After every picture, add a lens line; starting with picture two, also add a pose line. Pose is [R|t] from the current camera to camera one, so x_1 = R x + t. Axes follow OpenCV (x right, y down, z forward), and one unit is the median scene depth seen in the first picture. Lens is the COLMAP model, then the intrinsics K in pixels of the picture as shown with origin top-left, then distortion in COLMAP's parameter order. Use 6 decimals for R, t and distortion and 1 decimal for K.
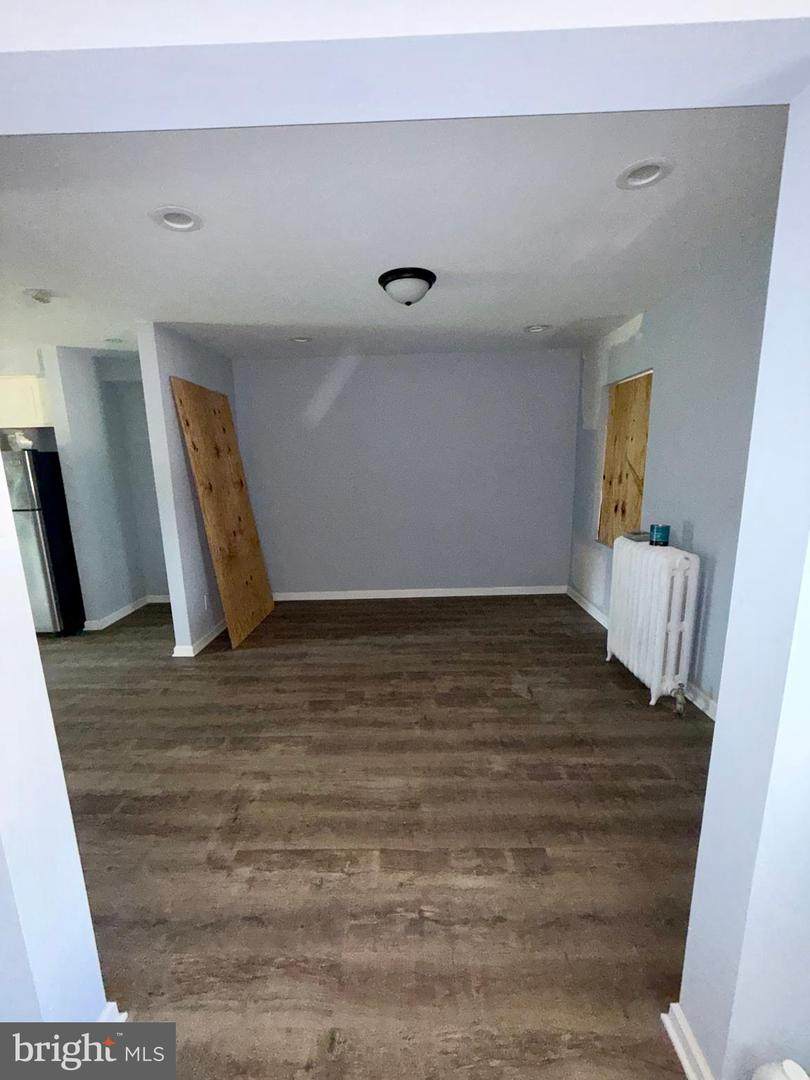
lens RADIAL K [[431.8, 0, 408.0], [0, 431.8, 539.8], [0, 0, 1]] dist [-0.001916, -0.000364]
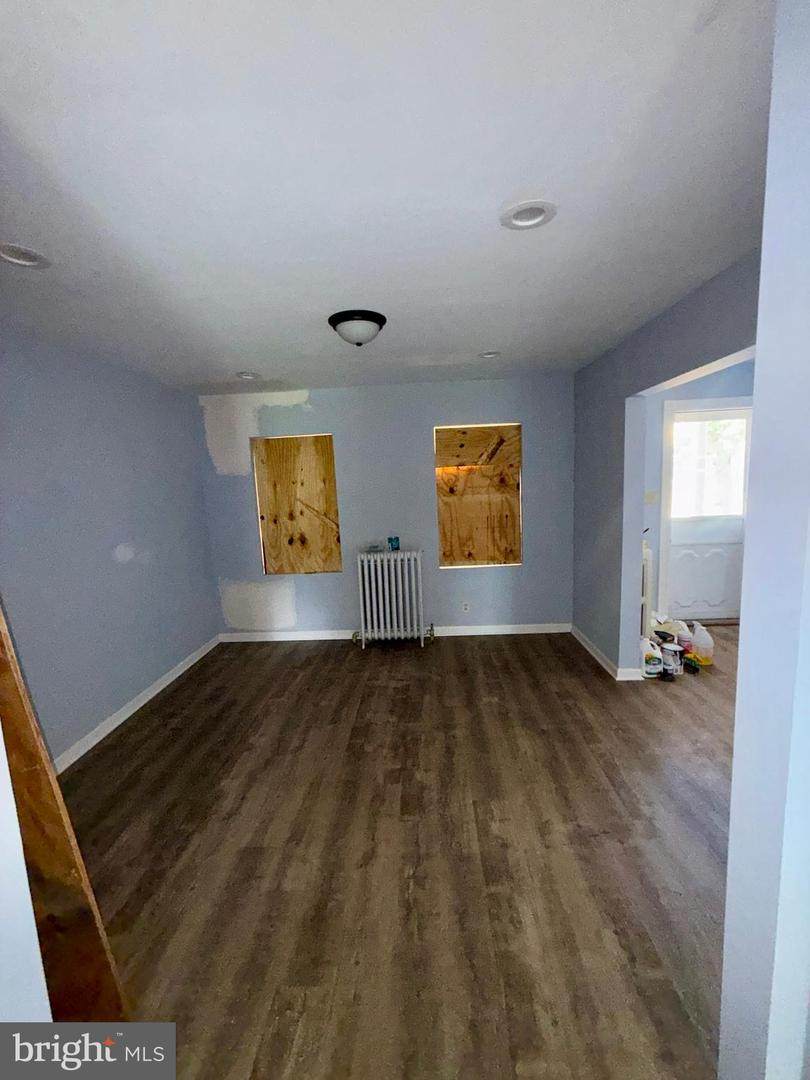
lens RADIAL K [[431.8, 0, 407.1], [0, 431.8, 537.3], [0, 0, 1]] dist [-0.001916, -0.000364]
pose [[0.031036, -0.108645, 0.993596, -1.016419], [0.232209, 0.967660, 0.098556, -0.183395], [-0.972171, 0.227663, 0.055261, 0.927071]]
